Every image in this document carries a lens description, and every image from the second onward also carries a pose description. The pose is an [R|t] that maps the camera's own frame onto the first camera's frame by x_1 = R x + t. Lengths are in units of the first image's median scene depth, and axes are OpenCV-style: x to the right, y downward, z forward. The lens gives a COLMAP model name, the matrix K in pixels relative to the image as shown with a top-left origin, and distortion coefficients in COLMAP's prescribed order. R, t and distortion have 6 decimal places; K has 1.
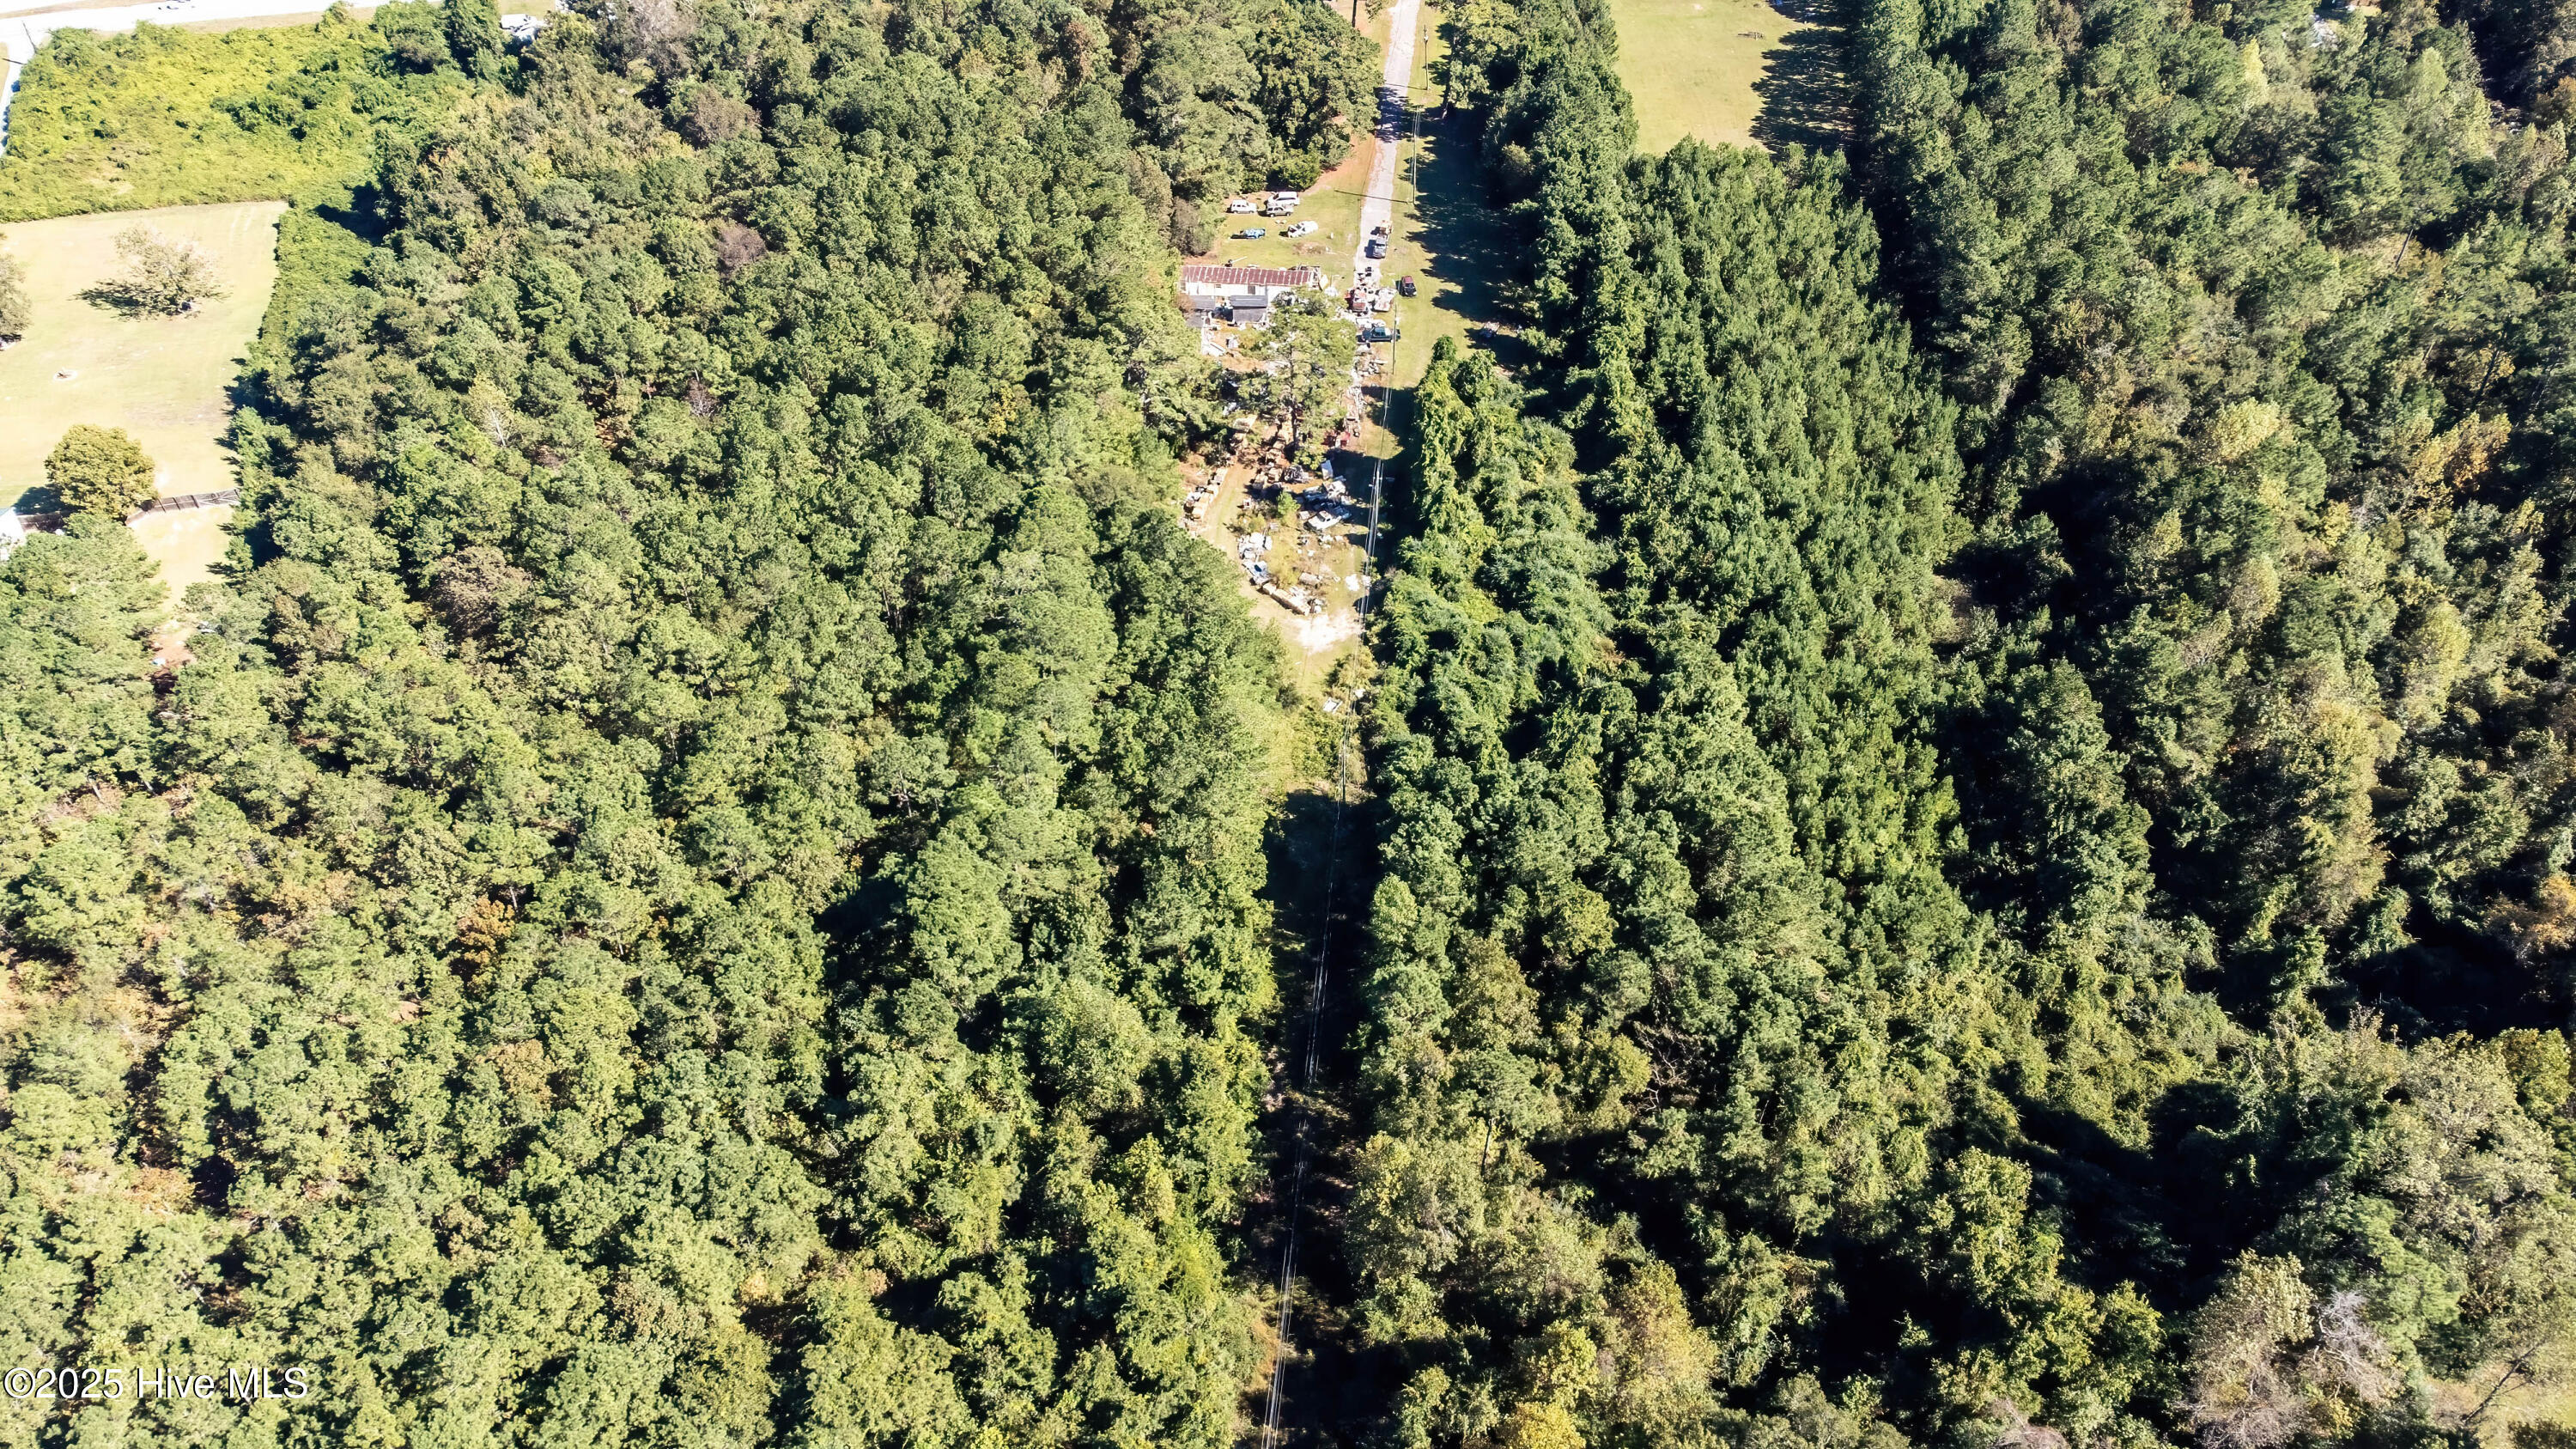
lens RADIAL K [[1877.3, 0, 1285.1], [0, 1877.3, 737.9], [0, 0, 1]] dist [0.037067, 0.047850]
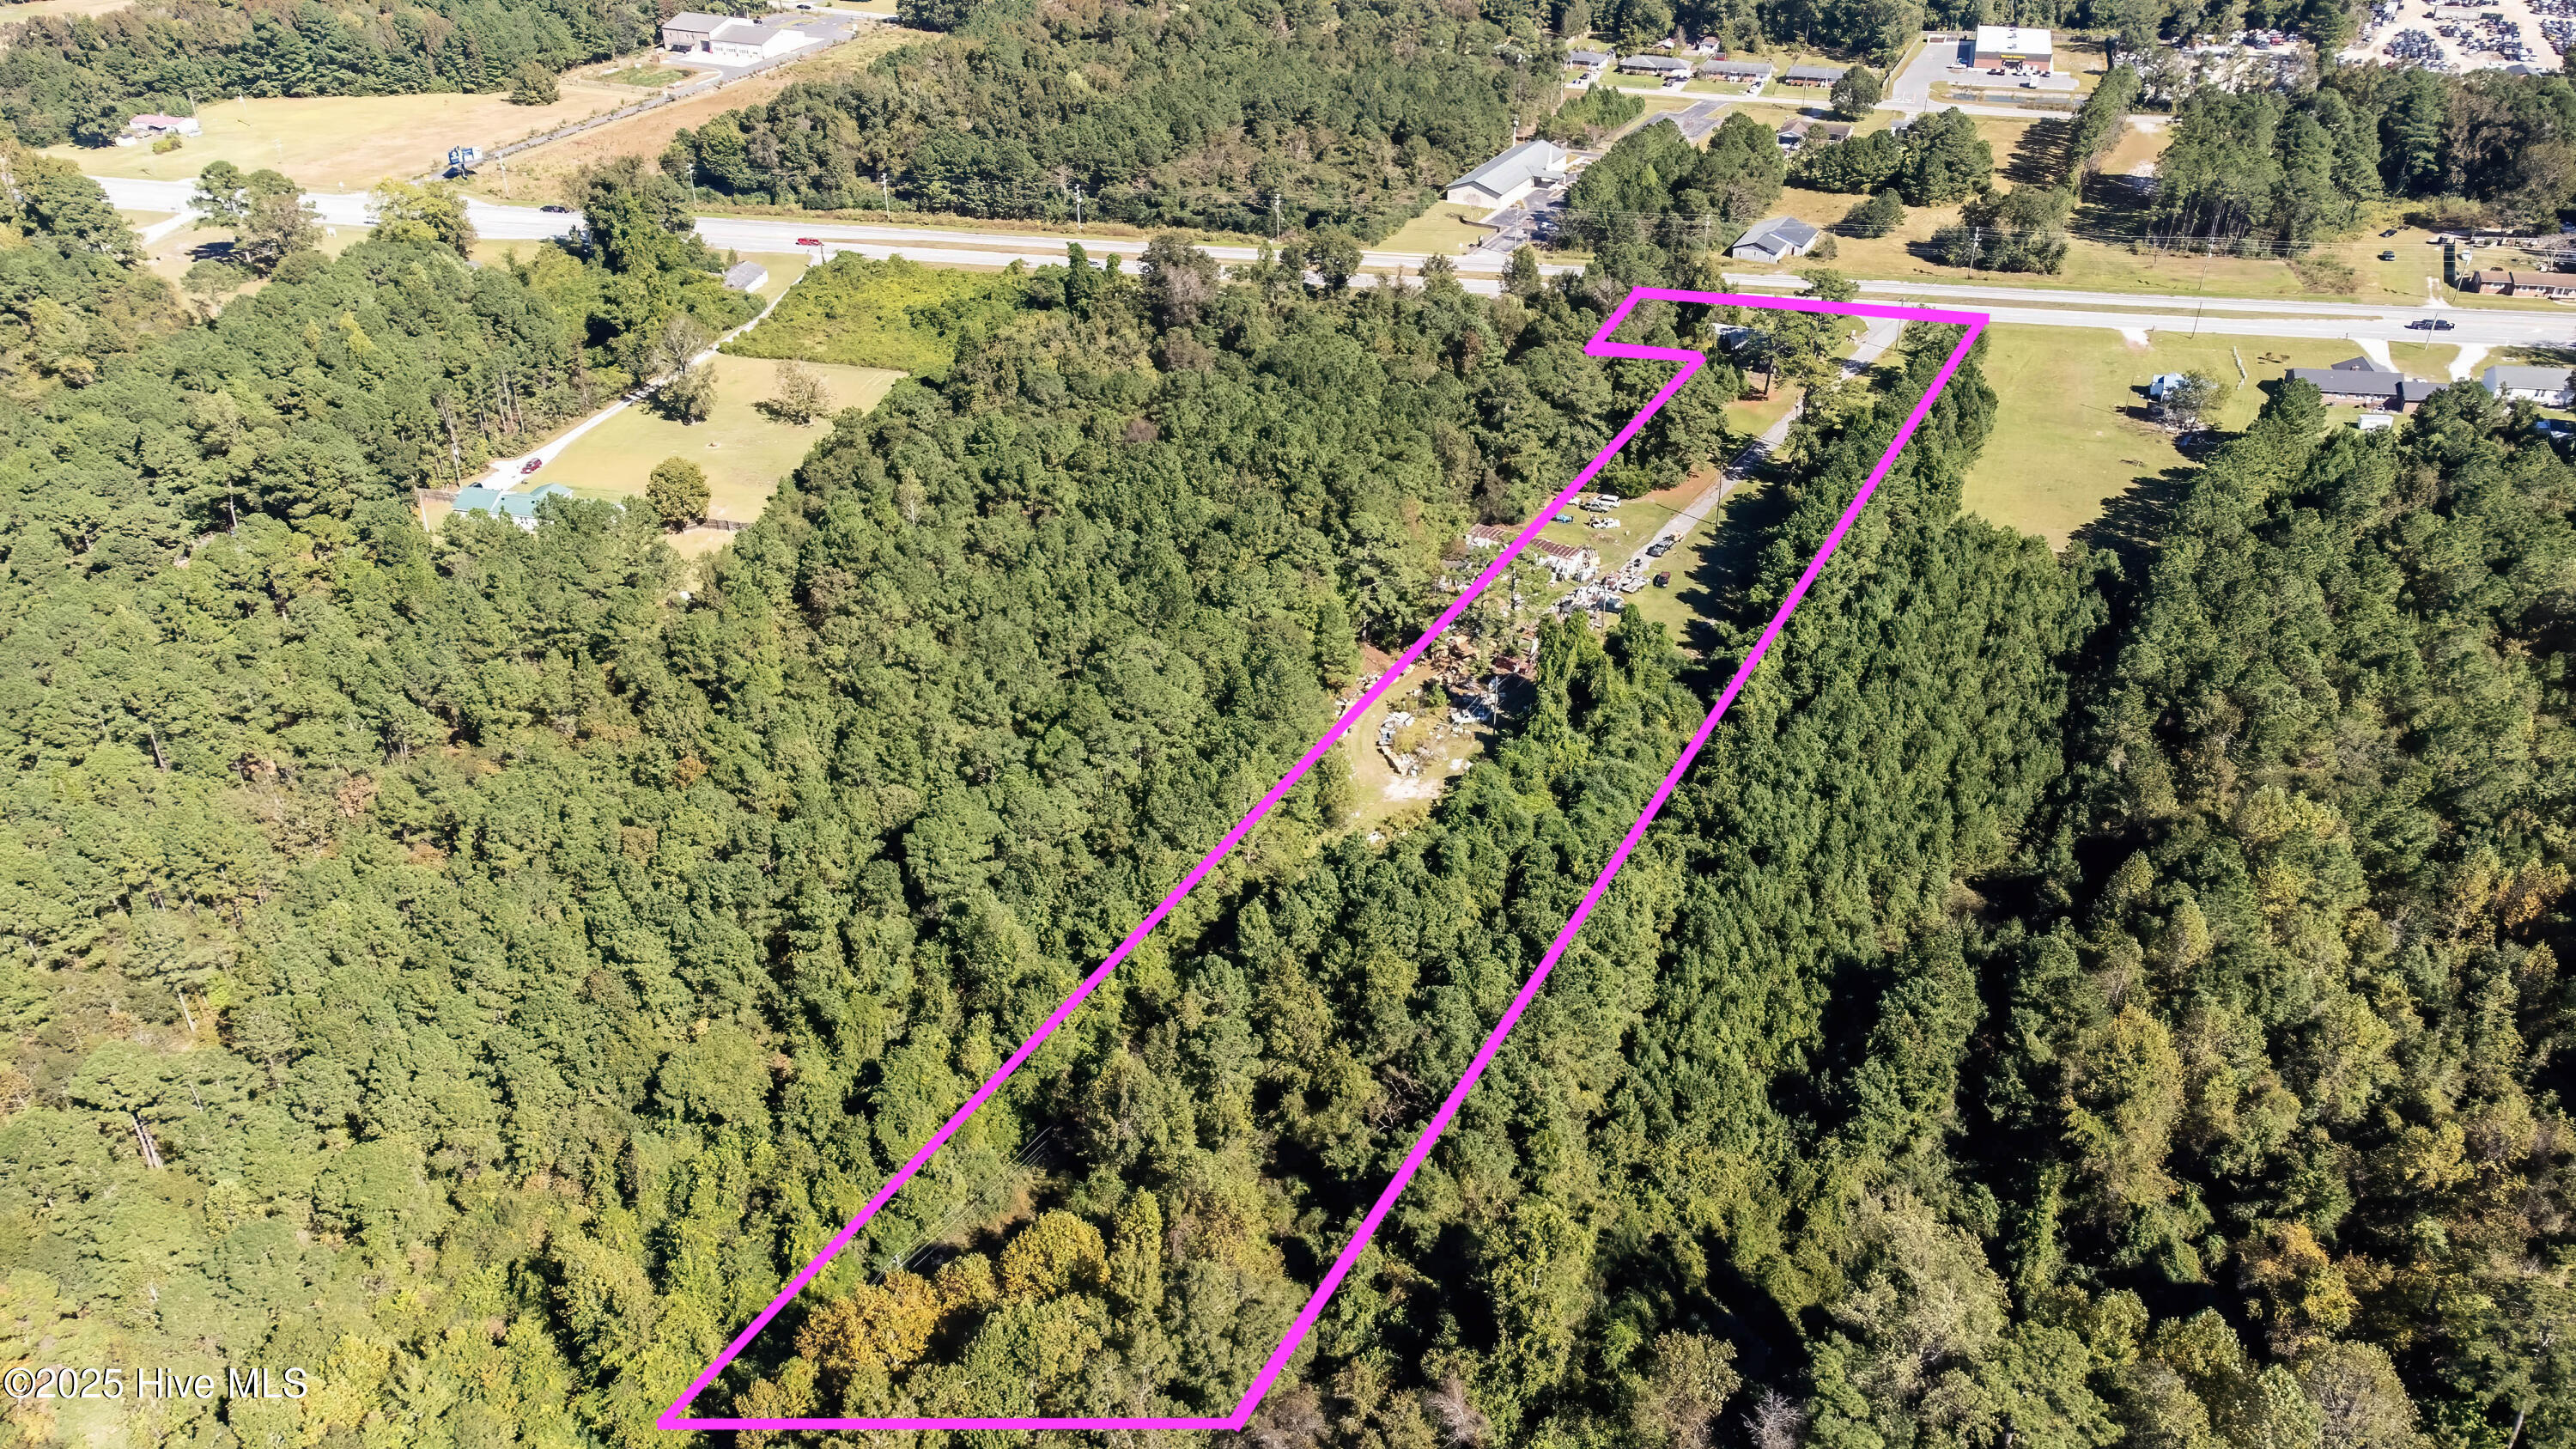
lens RADIAL K [[1877.3, 0, 1278.5], [0, 1877.3, 731.0], [0, 0, 1]] dist [0.037067, 0.047850]
pose [[0.899373, 0.233883, -0.369360, 0.347179], [-0.305166, 0.940836, -0.147314, 0.100228], [0.313053, 0.245206, 0.917536, -0.115746]]
